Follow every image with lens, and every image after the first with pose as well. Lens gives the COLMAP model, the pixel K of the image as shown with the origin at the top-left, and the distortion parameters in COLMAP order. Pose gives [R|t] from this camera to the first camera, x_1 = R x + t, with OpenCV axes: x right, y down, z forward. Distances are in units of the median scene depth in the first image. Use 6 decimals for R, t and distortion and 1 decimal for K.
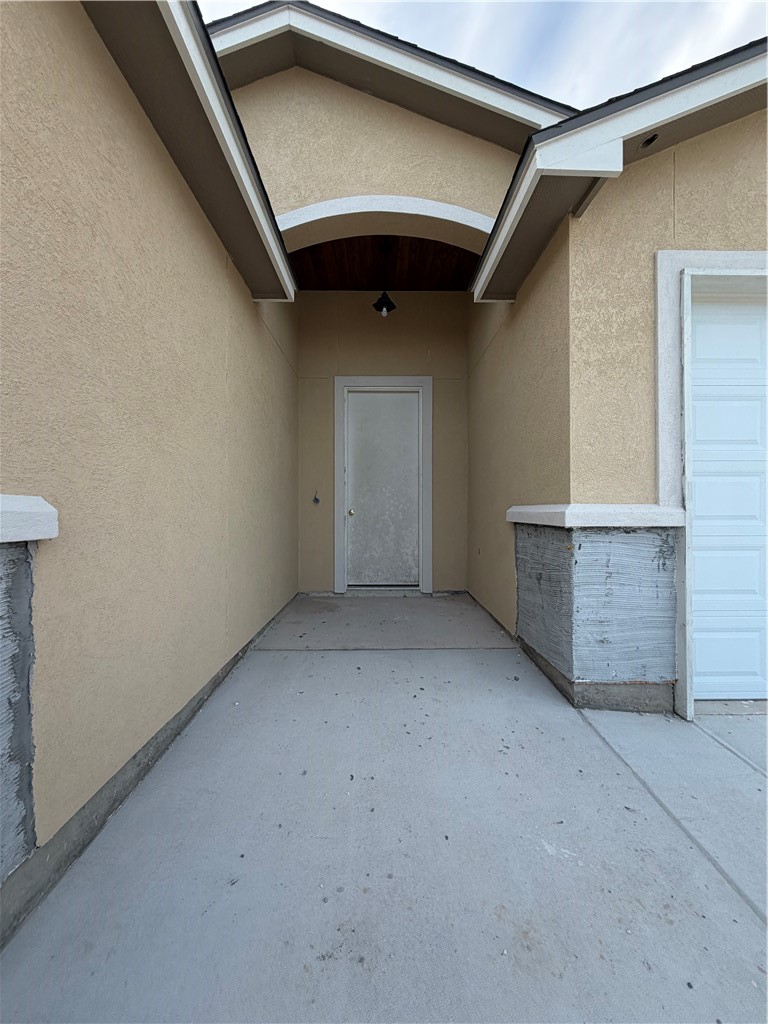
lens RADIAL K [[408.5, 0, 383.5], [0, 408.5, 508.8], [0, 0, 1]] dist [0.000844, 0.000174]
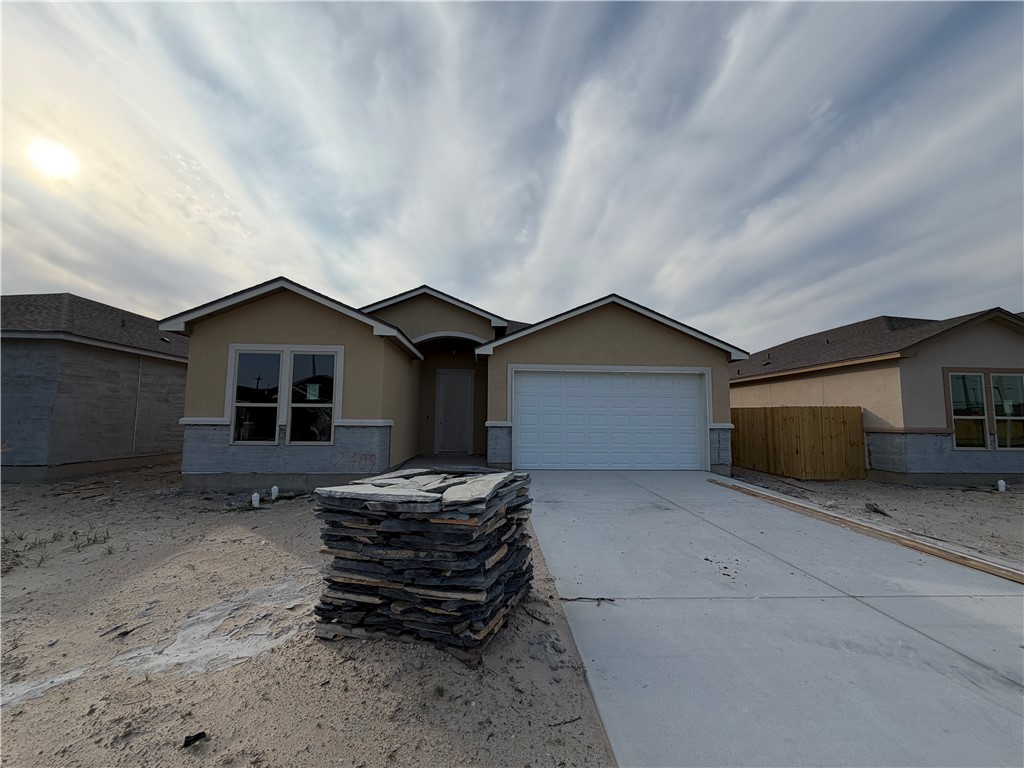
lens RADIAL K [[408.5, 0, 515.1], [0, 408.5, 385.8], [0, 0, 1]] dist [0.000844, 0.000174]
pose [[0.998956, 0.005774, 0.045312, 0.558180], [-0.001690, 0.995972, -0.089652, 0.002564], [-0.045647, 0.089482, 0.994942, -3.413400]]
